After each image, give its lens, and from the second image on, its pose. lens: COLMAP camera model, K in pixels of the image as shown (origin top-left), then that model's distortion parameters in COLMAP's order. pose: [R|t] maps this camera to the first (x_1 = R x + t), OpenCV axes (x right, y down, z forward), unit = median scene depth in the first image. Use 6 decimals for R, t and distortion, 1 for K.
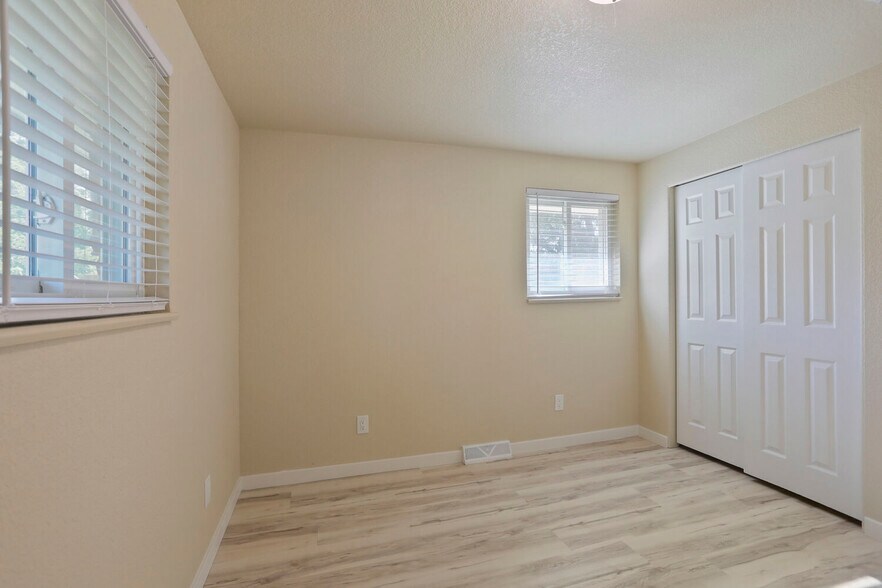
lens RADIAL K [[414.3, 0, 445.1], [0, 414.3, 291.5], [0, 0, 1]] dist [-0.030513, 0.009563]
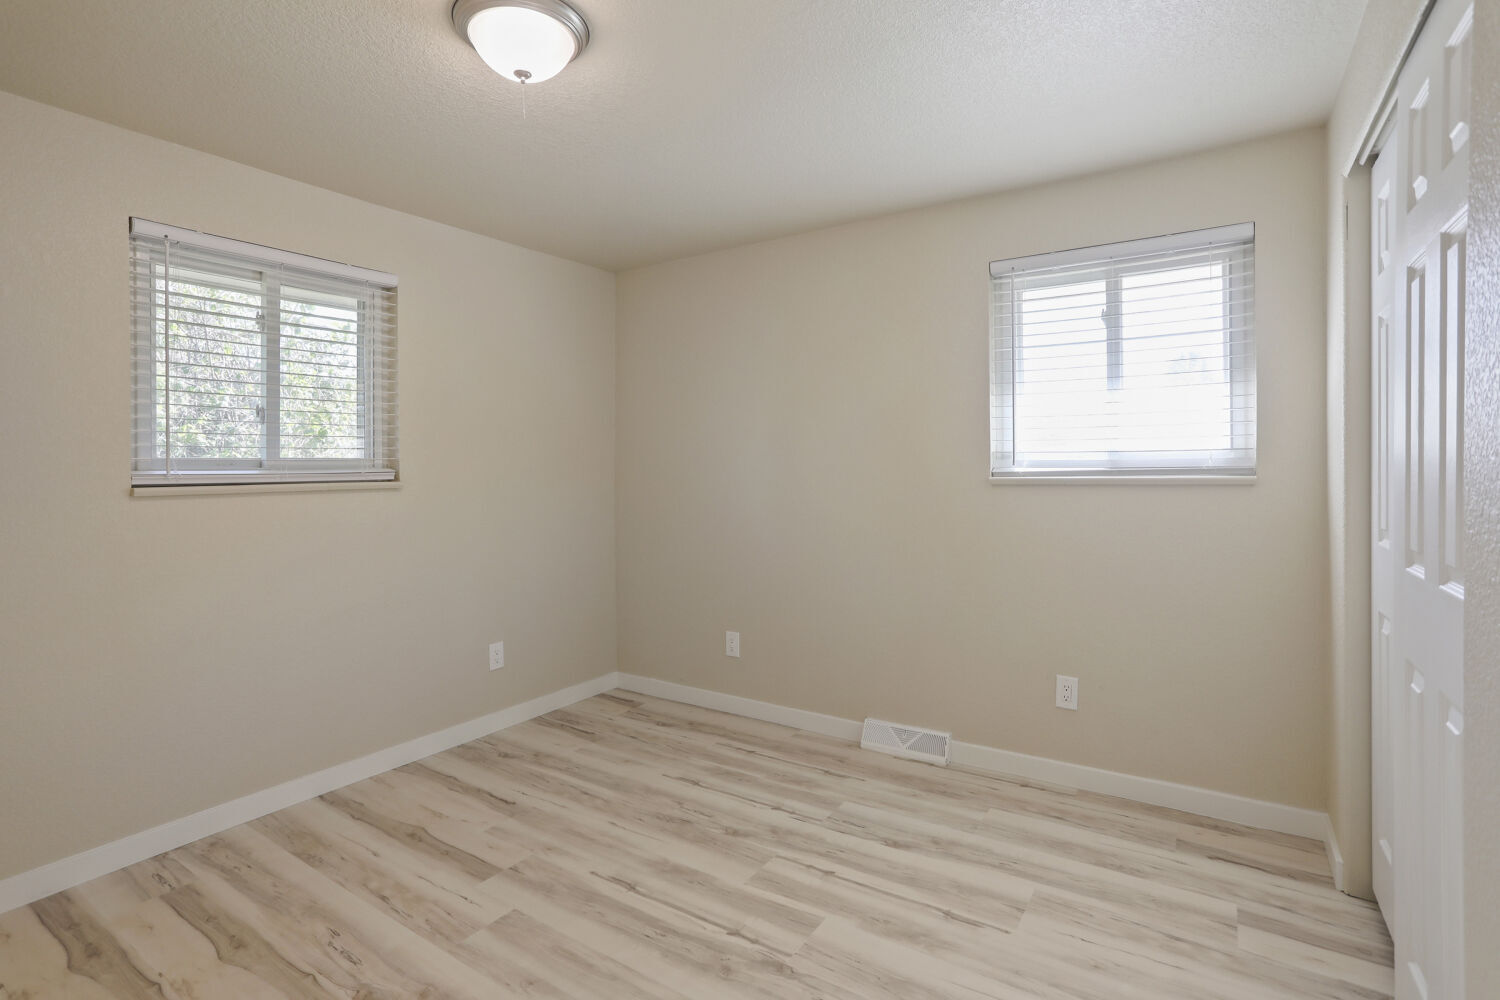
lens RADIAL K [[704.5, 0, 737.8], [0, 704.5, 467.2], [0, 0, 1]] dist [-0.030513, 0.009563]
pose [[0.643904, 0.013164, -0.764993, 0.831990], [0.005433, 0.999748, 0.021777, -0.016969], [0.765087, -0.018179, 0.643670, 0.242979]]
